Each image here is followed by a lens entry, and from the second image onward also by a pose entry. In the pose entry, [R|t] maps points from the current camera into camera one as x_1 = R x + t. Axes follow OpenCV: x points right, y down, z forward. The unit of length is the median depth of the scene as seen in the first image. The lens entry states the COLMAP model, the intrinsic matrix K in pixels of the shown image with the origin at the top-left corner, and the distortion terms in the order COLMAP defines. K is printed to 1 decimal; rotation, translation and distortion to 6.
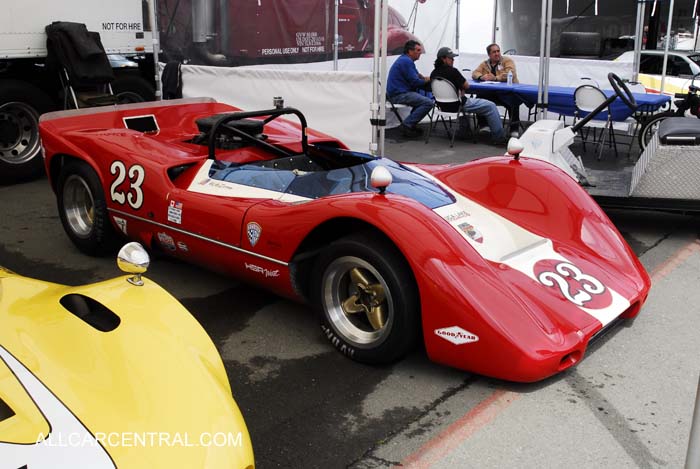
lens RADIAL K [[739.6, 0, 350.0], [0, 739.6, 234.5], [0, 0, 1]] dist [-0.180529, 0.240574]
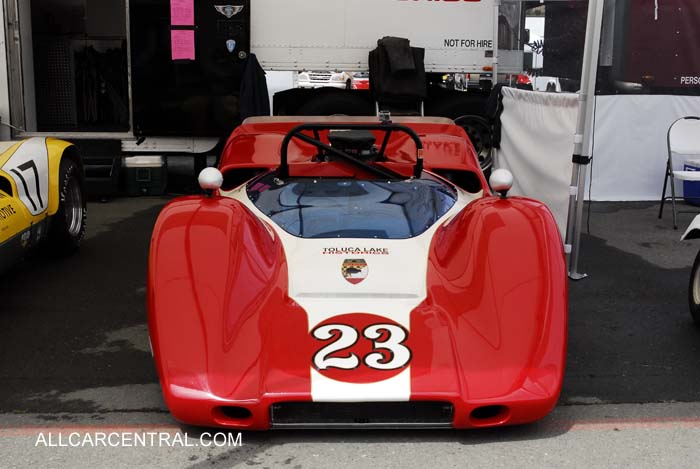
lens RADIAL K [[886.0, 0, 350.0], [0, 886.0, 234.5], [0, 0, 1]] dist [-0.033669, -0.013518]
pose [[0.665273, 0.143028, -0.732772, 0.489452], [-0.208962, 0.977923, 0.001165, -0.023054], [0.716761, 0.152347, 0.680473, 0.182405]]
